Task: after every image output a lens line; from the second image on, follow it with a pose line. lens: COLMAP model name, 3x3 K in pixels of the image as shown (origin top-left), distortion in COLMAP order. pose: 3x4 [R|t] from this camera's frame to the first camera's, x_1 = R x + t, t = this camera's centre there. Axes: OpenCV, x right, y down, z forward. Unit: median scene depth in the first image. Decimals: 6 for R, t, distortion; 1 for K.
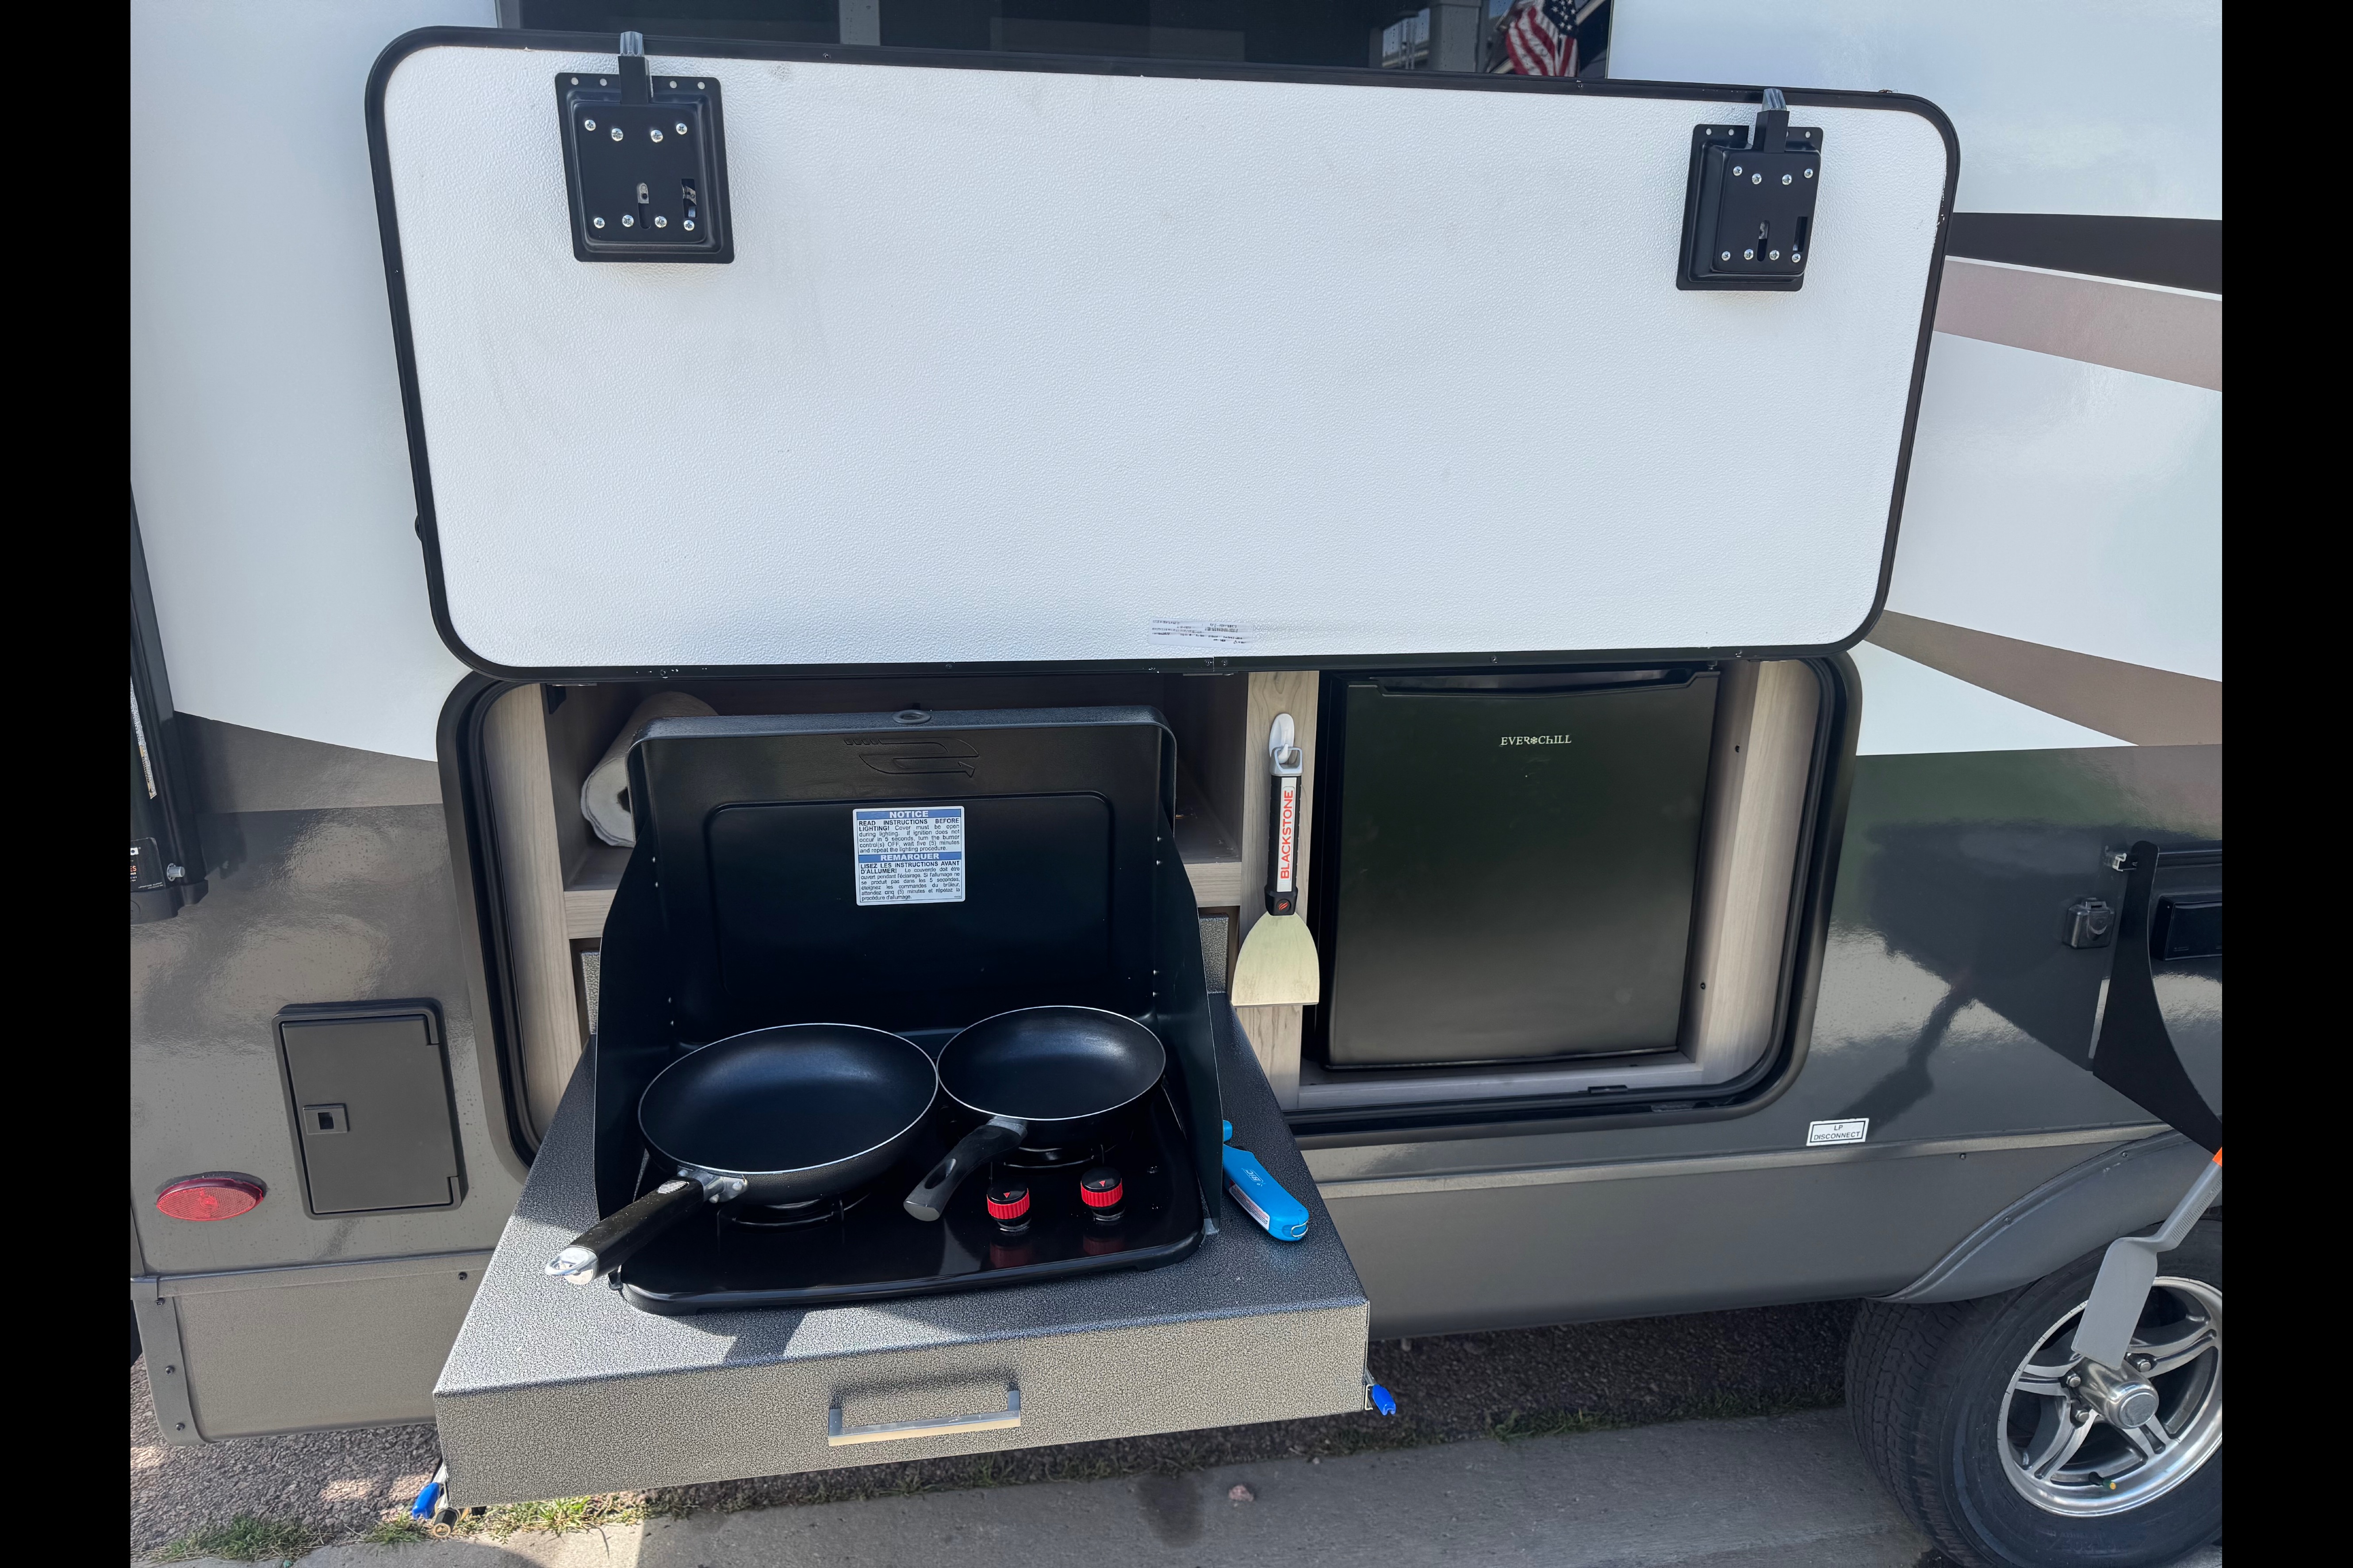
lens RADIAL K [[1485.2, 0, 1176.5], [0, 1485.2, 784.0], [0, 0, 1]] dist [0.071566, -0.101432]
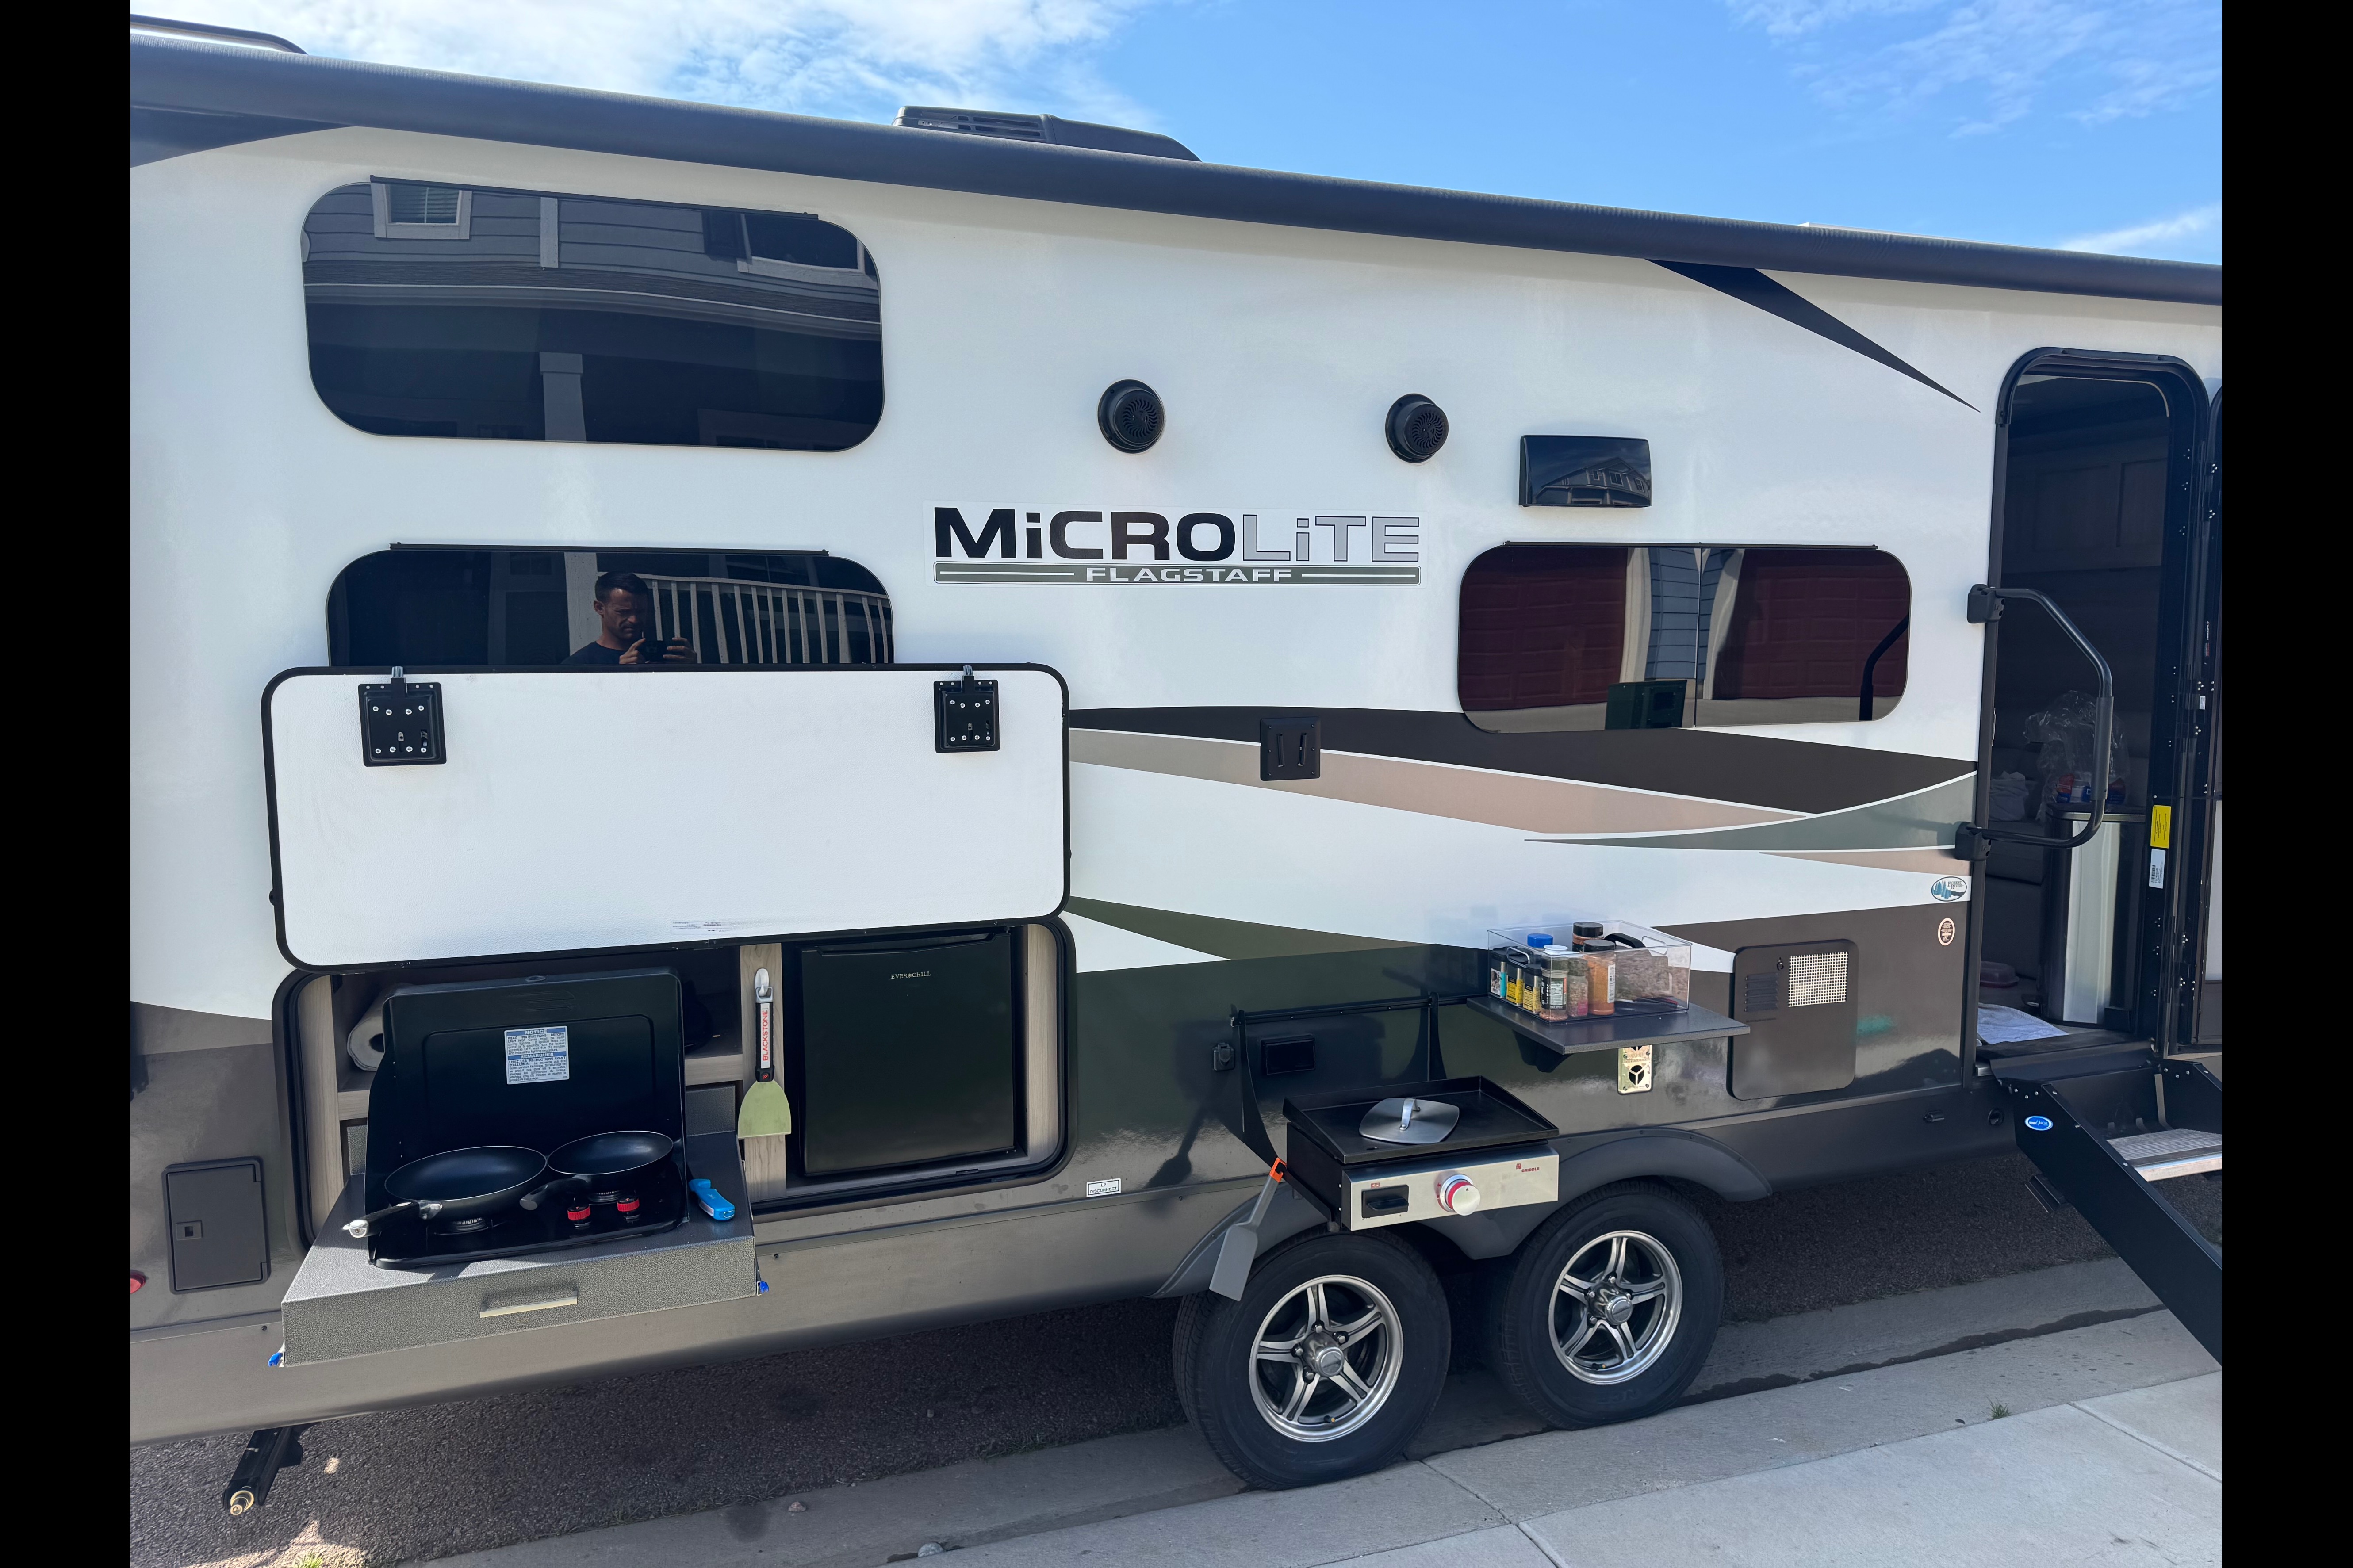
lens RADIAL K [[1485.2, 0, 1176.5], [0, 1485.2, 784.0], [0, 0, 1]] dist [0.071566, -0.101432]
pose [[0.984889, -0.037576, 0.169059, 0.305664], [0.069359, 0.980054, -0.186236, 0.121114], [-0.158689, 0.195148, 0.967851, -1.024171]]
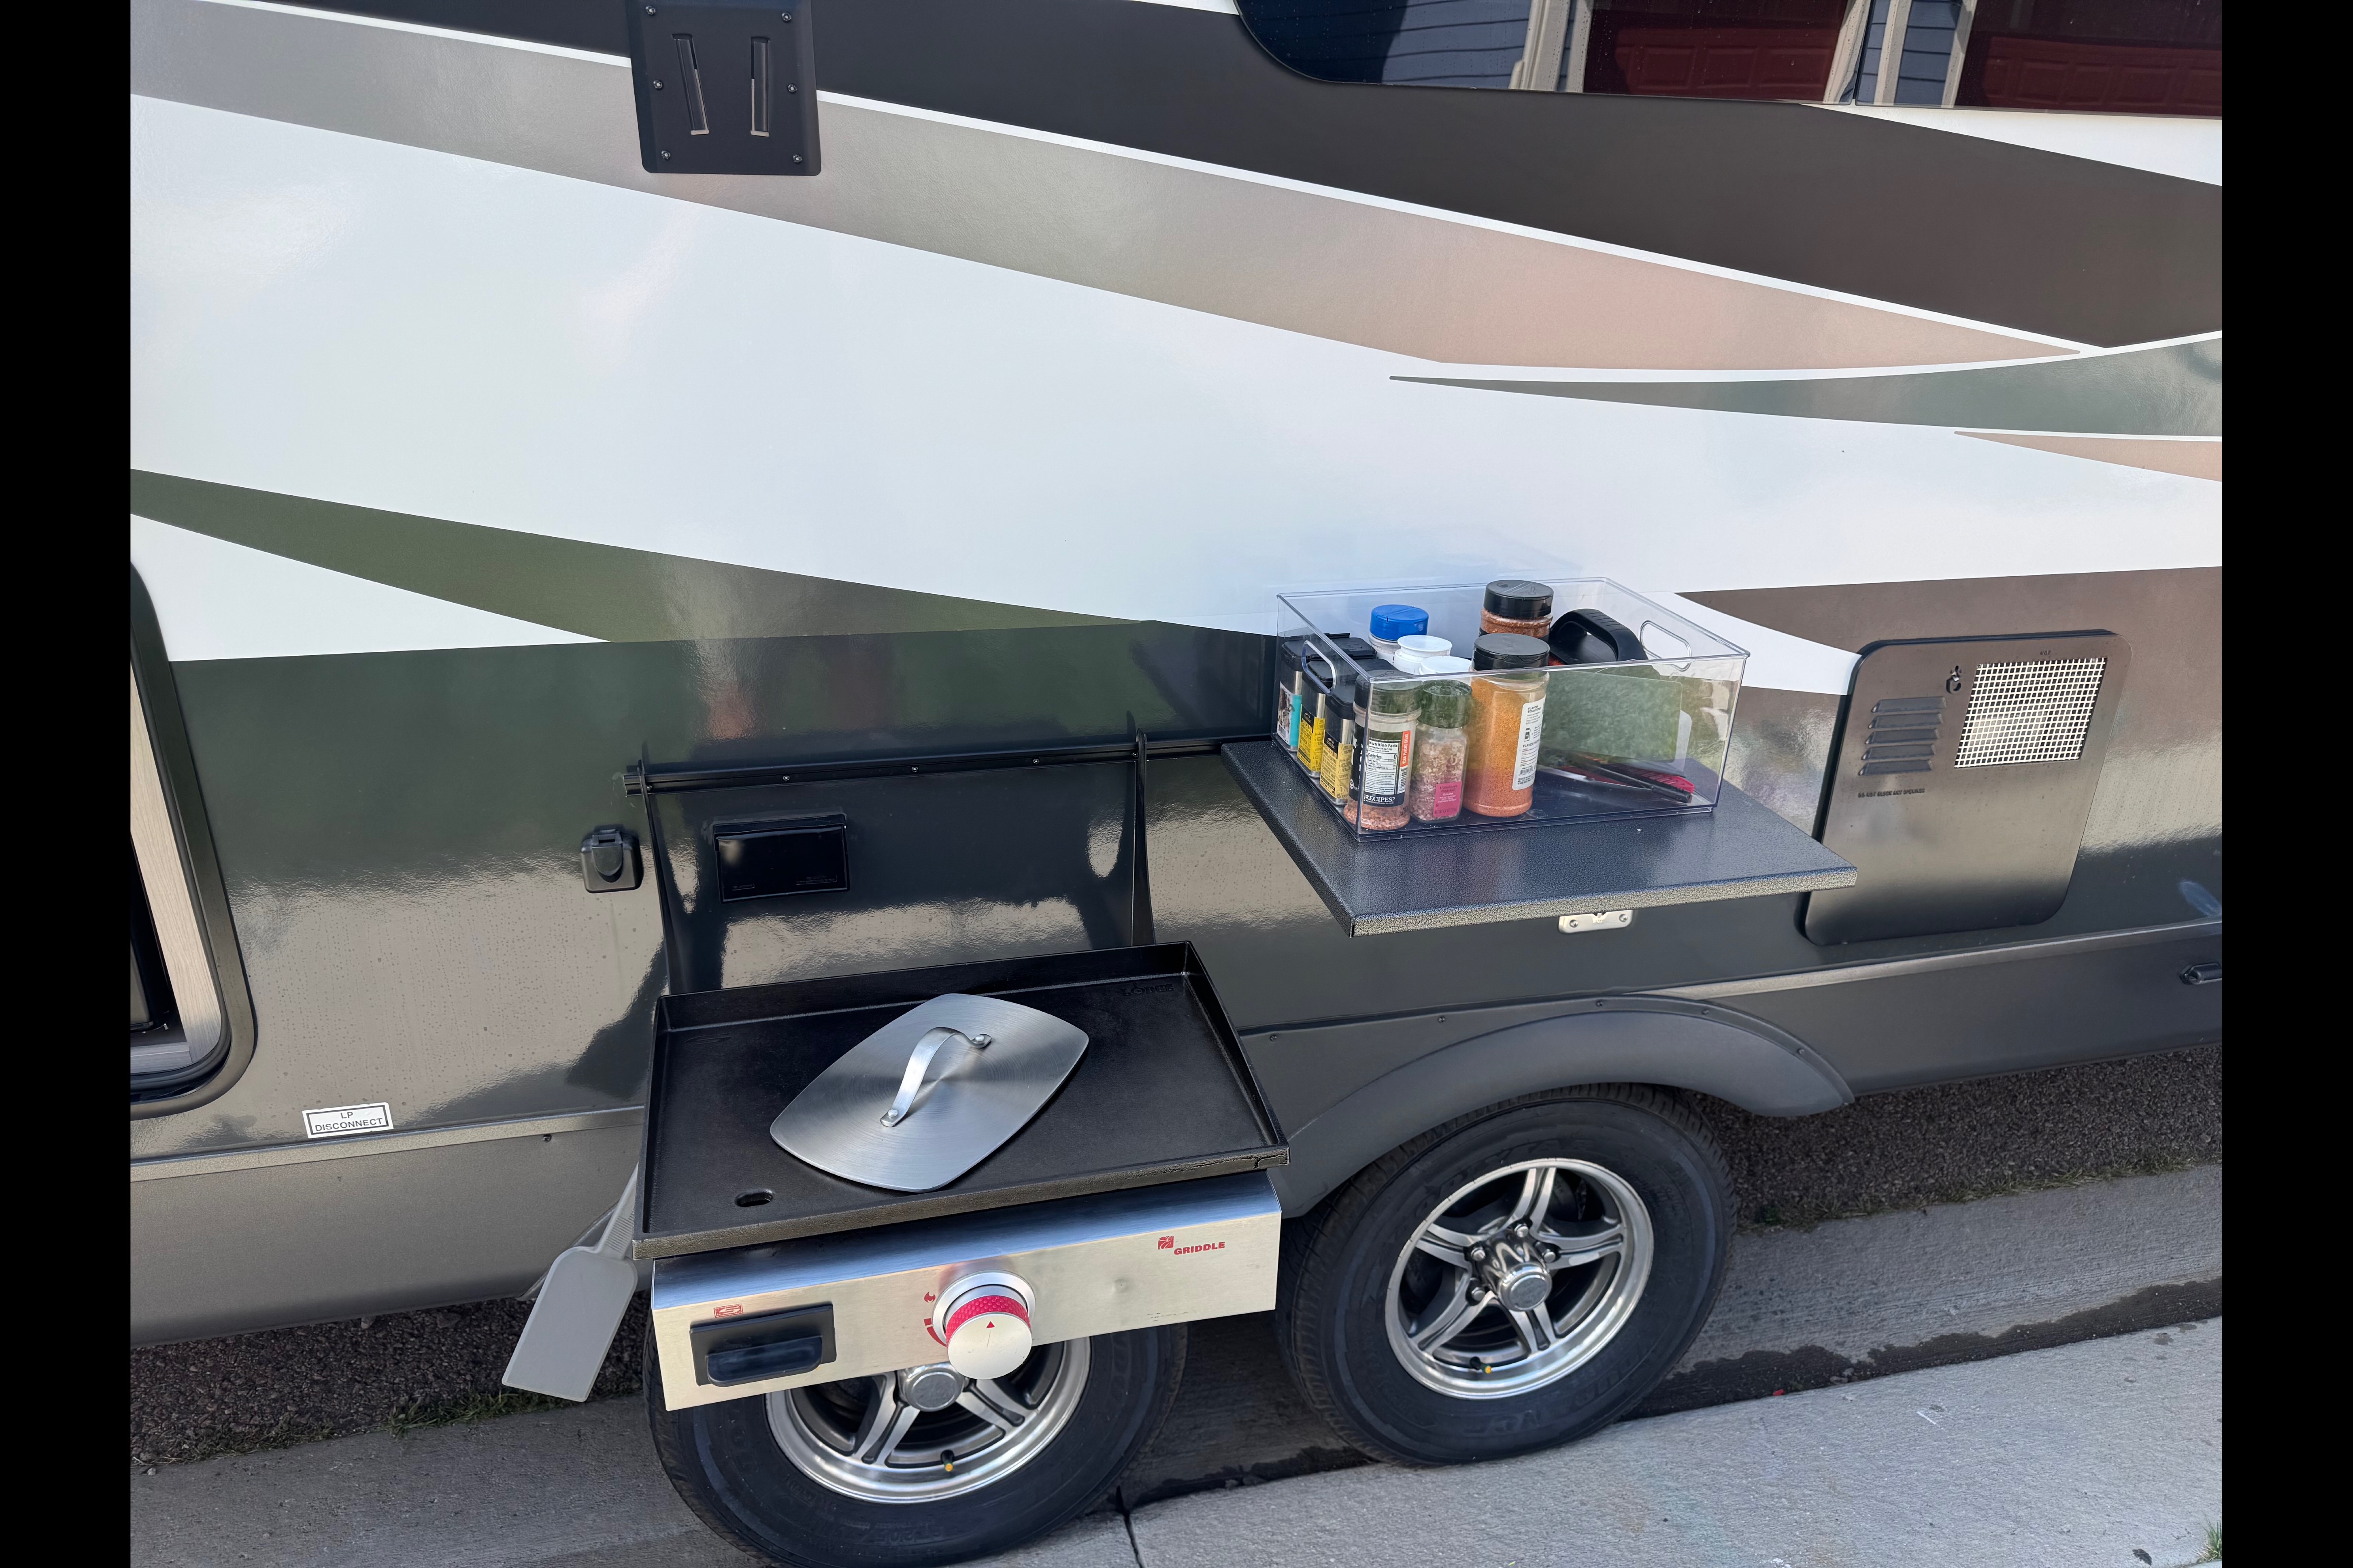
lens RADIAL K [[1575.4, 0, 1198.8], [0, 1575.4, 825.6], [0, 0, 1]] dist [0.002122, -0.001436]
pose [[0.994544, -0.026634, 0.100858, 1.017727], [0.013796, 0.991946, 0.125908, -0.034270], [-0.103399, -0.123830, 0.986902, 0.163647]]
